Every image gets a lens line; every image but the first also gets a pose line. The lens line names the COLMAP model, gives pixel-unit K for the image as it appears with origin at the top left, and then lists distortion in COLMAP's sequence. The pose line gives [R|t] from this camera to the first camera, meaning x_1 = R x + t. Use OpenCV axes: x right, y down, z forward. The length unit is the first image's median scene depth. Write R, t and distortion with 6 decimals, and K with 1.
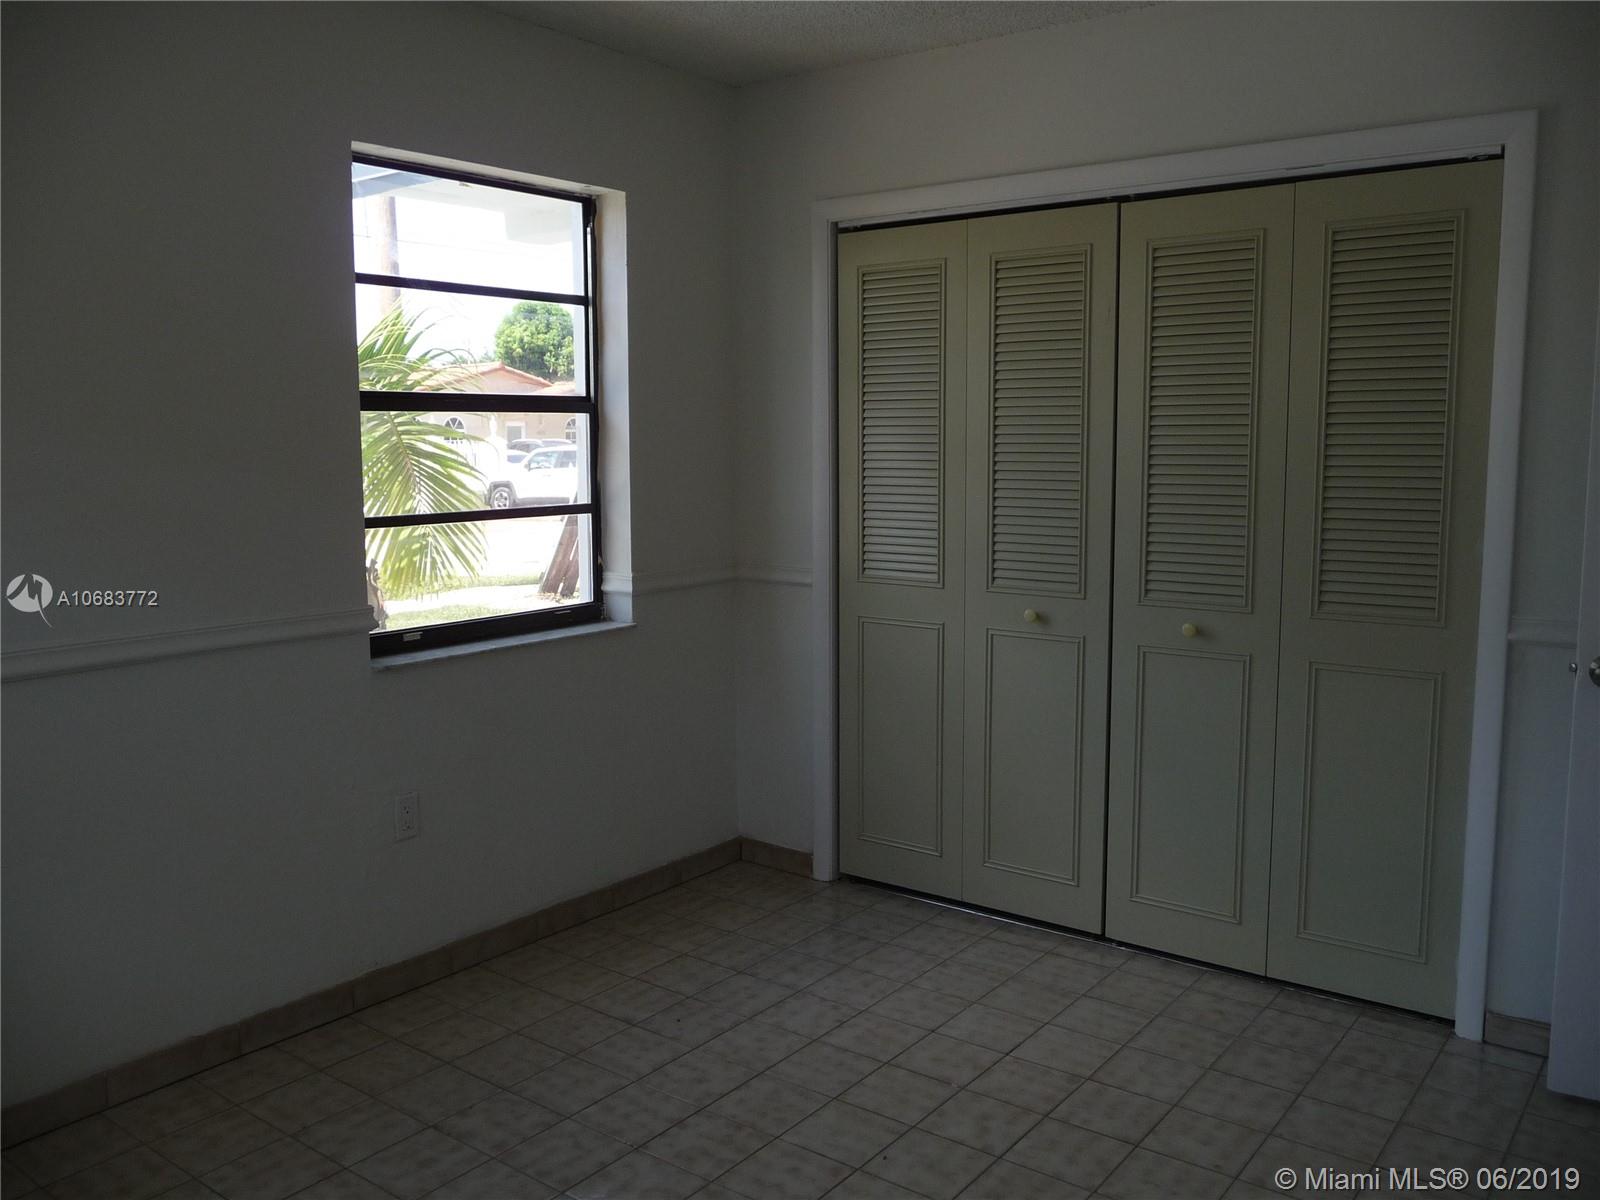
lens RADIAL K [[1309.3, 0, 796.8], [0, 1309.3, 601.7], [0, 0, 1]] dist [-0.038967, 0.023898]
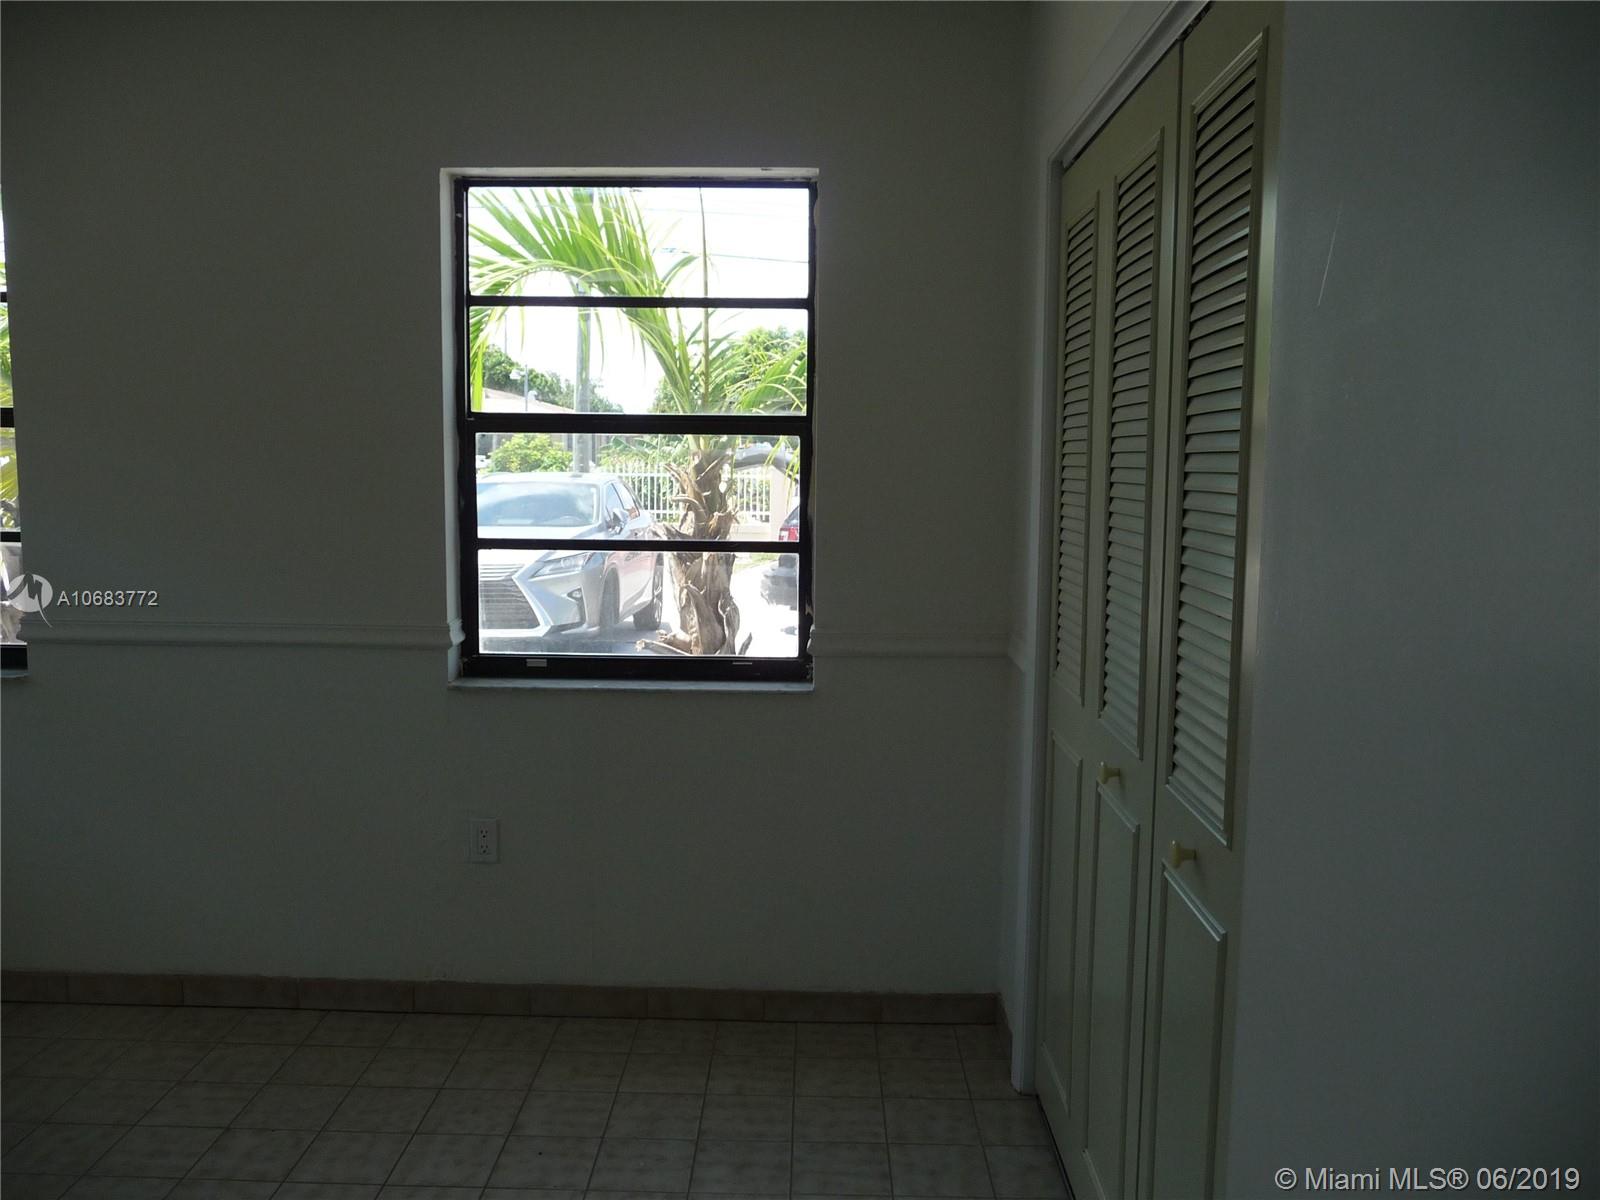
lens RADIAL K [[1309.3, 0, 796.8], [0, 1309.3, 601.7], [0, 0, 1]] dist [-0.038967, 0.023898]
pose [[0.599848, 0.096440, -0.794280, 0.621244], [-0.116652, 0.992643, 0.032429, -0.076191], [0.791565, 0.073202, 0.606685, 0.579140]]
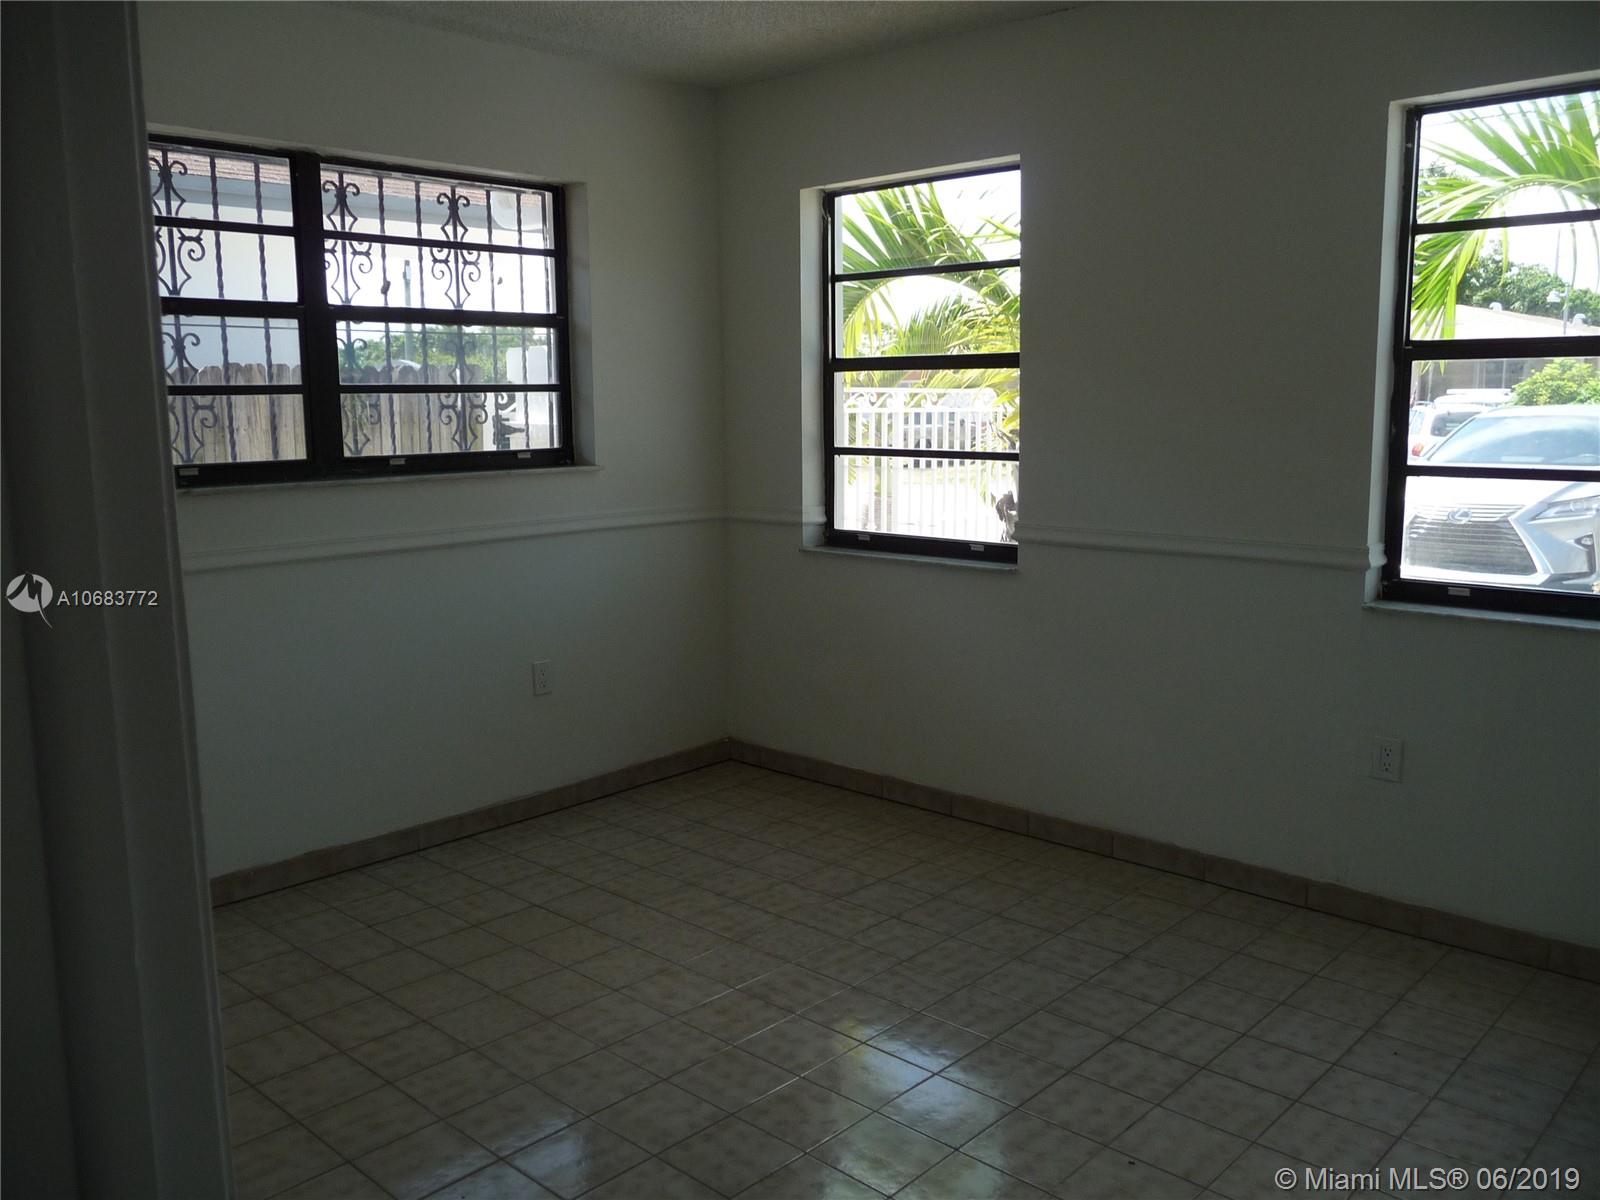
lens RADIAL K [[1309.3, 0, 796.8], [0, 1309.3, 601.7], [0, 0, 1]] dist [-0.038967, 0.023898]
pose [[-0.095759, 0.158206, -0.982752, 0.735649], [-0.116704, 0.978695, 0.168925, -0.074756], [0.988540, 0.130867, -0.075256, 0.609121]]
